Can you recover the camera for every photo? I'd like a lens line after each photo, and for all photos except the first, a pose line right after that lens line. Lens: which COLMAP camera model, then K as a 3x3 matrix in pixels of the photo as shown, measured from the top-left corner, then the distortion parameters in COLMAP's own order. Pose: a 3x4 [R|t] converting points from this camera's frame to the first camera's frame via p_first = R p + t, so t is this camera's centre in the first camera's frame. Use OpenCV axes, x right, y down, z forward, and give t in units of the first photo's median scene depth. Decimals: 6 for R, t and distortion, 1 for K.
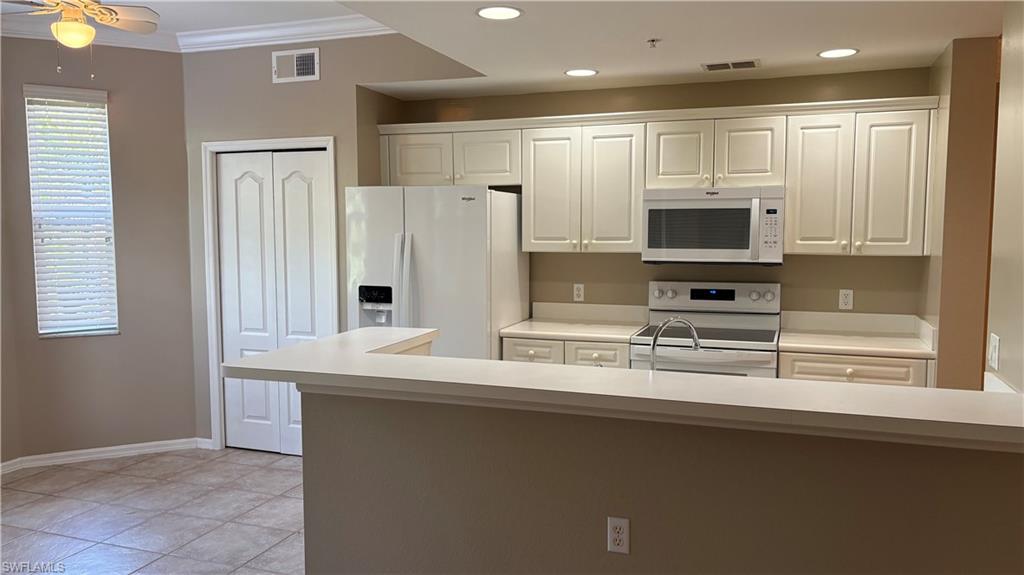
lens RADIAL K [[774.3, 0, 508.7], [0, 774.3, 295.8], [0, 0, 1]] dist [0.069533, -0.077152]
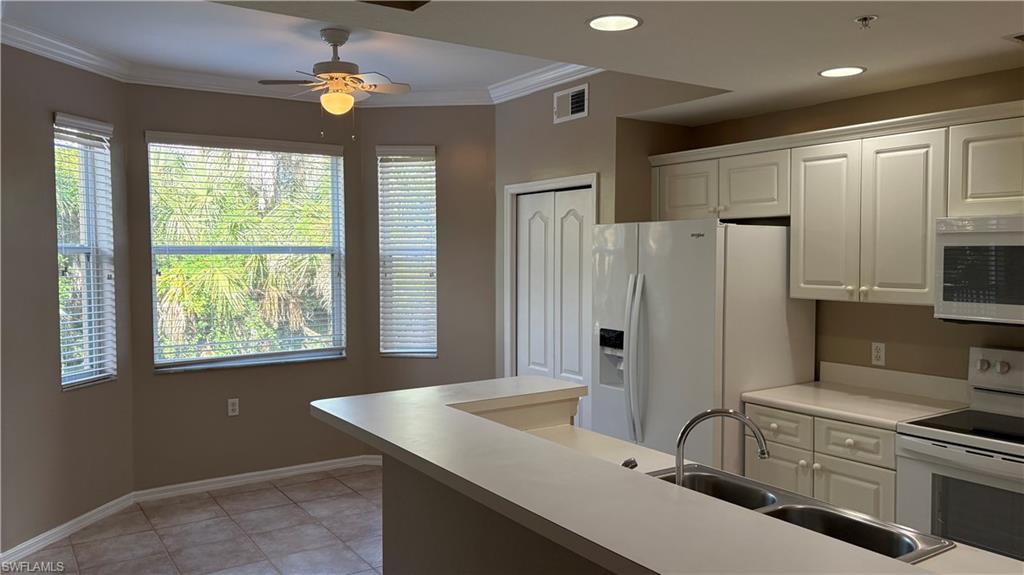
lens RADIAL K [[774.3, 0, 510.0], [0, 774.3, 288.6], [0, 0, 1]] dist [0.069533, -0.077152]
pose [[0.804203, 0.028500, -0.593672, 0.278169], [-0.055404, 0.998095, -0.027138, -0.029958], [0.591767, 0.054716, 0.804250, 0.178700]]
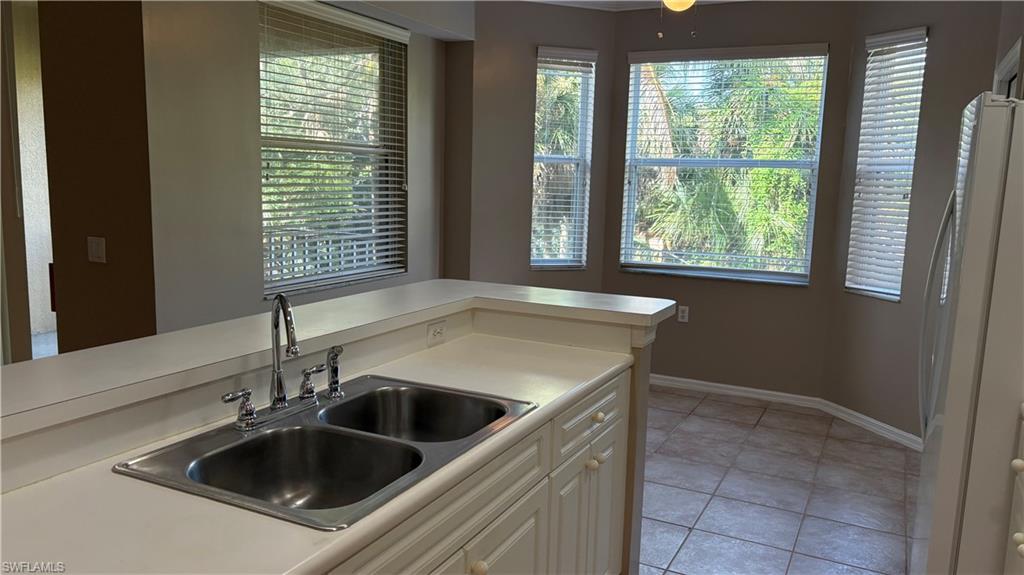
lens RADIAL K [[774.3, 0, 514.9], [0, 774.3, 290.5], [0, 0, 1]] dist [0.069533, -0.077152]
pose [[-0.108455, 0.146088, -0.983309, 0.481616], [-0.121014, 0.979847, 0.158921, -0.060164], [0.986708, 0.136230, -0.088591, 0.724594]]
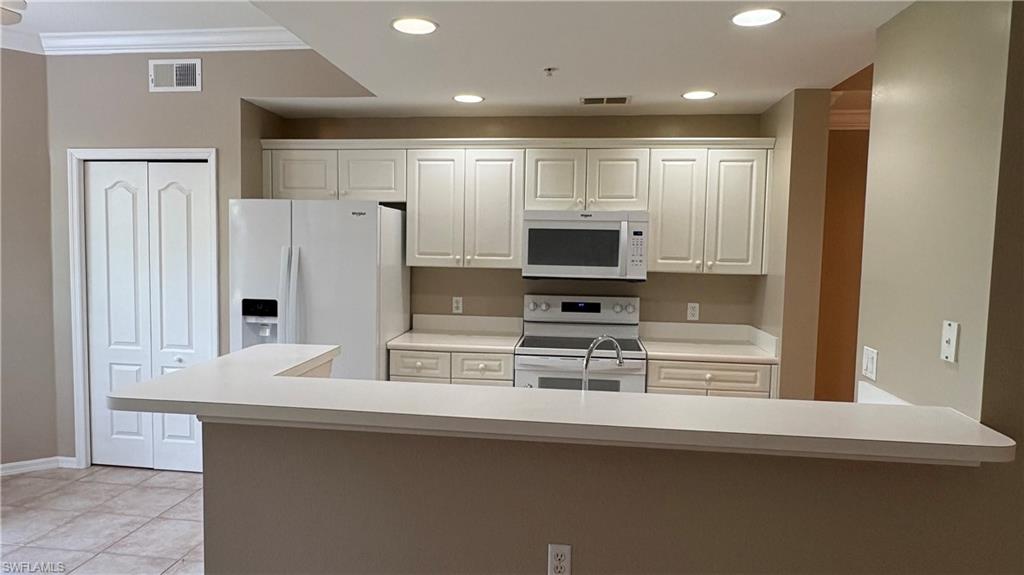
lens RADIAL K [[657.9, 0, 486.2], [0, 657.9, 292.9], [0, 0, 1]] dist [-0.003589, 0.012959]
pose [[0.978048, 0.002938, 0.208359, -0.064665], [-0.000025, 0.999902, -0.013984, -0.009076], [-0.208380, 0.013672, 0.977952, 0.116884]]
